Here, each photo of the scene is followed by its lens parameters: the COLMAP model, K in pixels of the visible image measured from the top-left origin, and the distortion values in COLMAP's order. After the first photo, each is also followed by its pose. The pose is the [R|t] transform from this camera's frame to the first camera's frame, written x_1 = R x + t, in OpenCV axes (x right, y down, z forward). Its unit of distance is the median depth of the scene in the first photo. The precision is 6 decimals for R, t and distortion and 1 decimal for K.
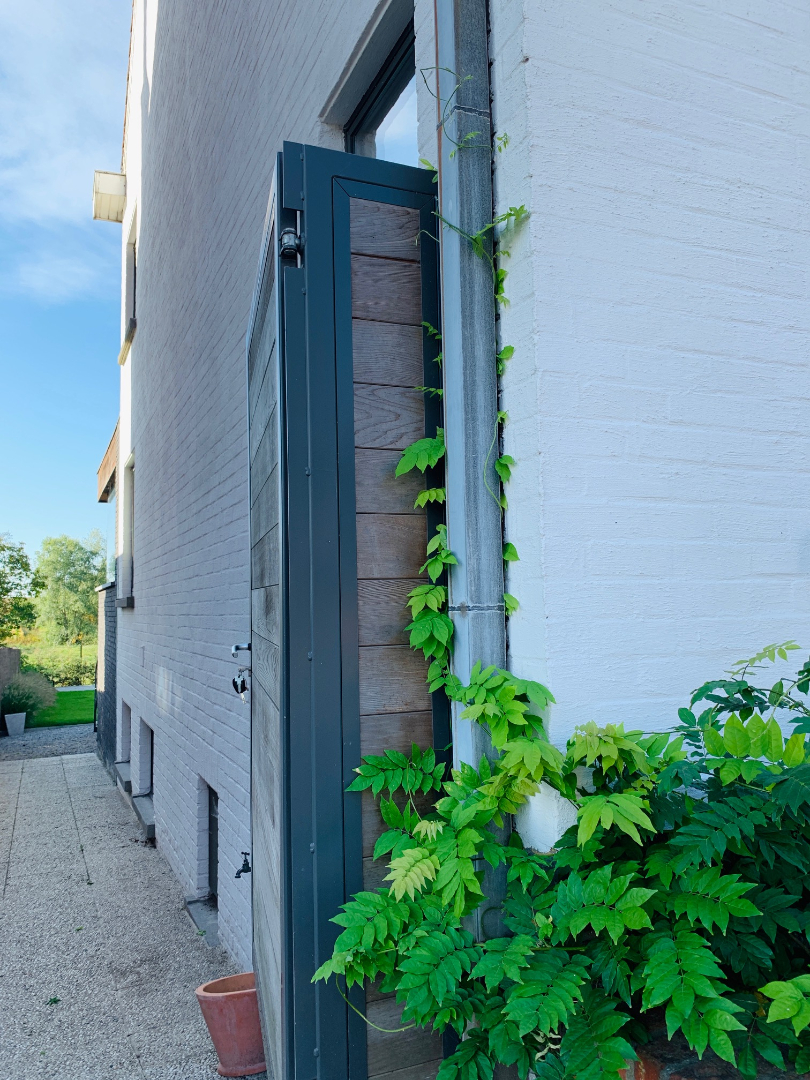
lens RADIAL K [[817.5, 0, 400.4], [0, 817.5, 542.2], [0, 0, 1]] dist [0.061814, -0.072483]
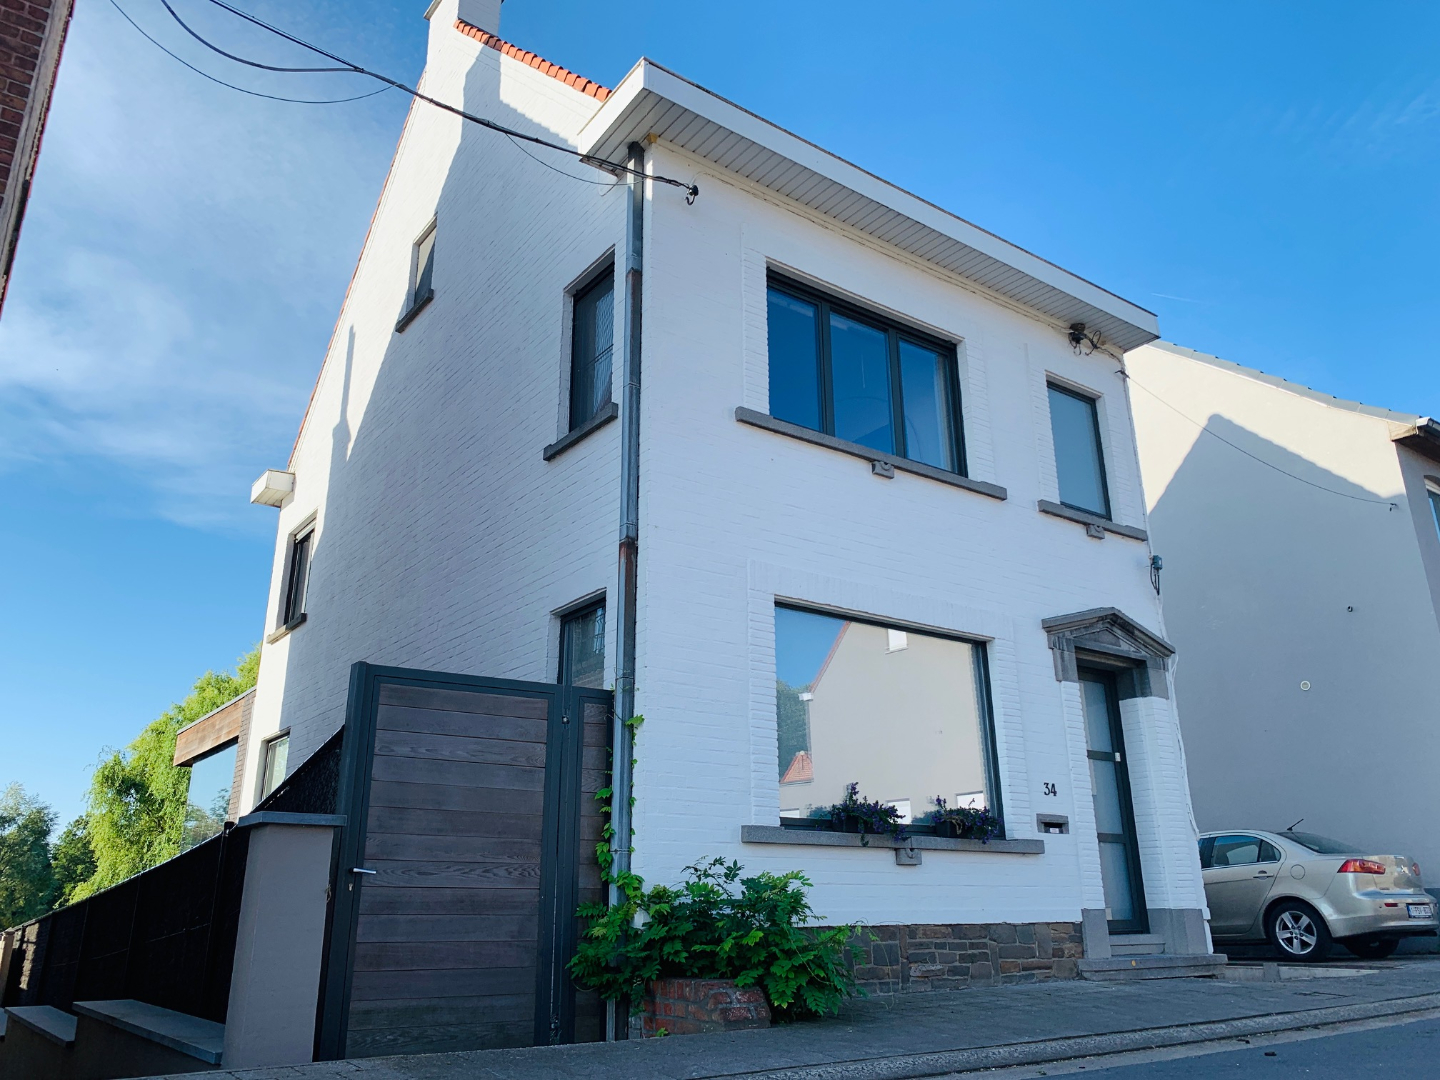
lens RADIAL K [[1090.0, 0, 719.4], [0, 1090.0, 537.4], [0, 0, 1]] dist [0.061814, -0.072483]
pose [[0.972727, 0.086513, 0.215215, -0.498894], [-0.030363, 0.967348, -0.251625, -0.026264], [-0.229957, 0.238228, 0.943593, -3.027475]]
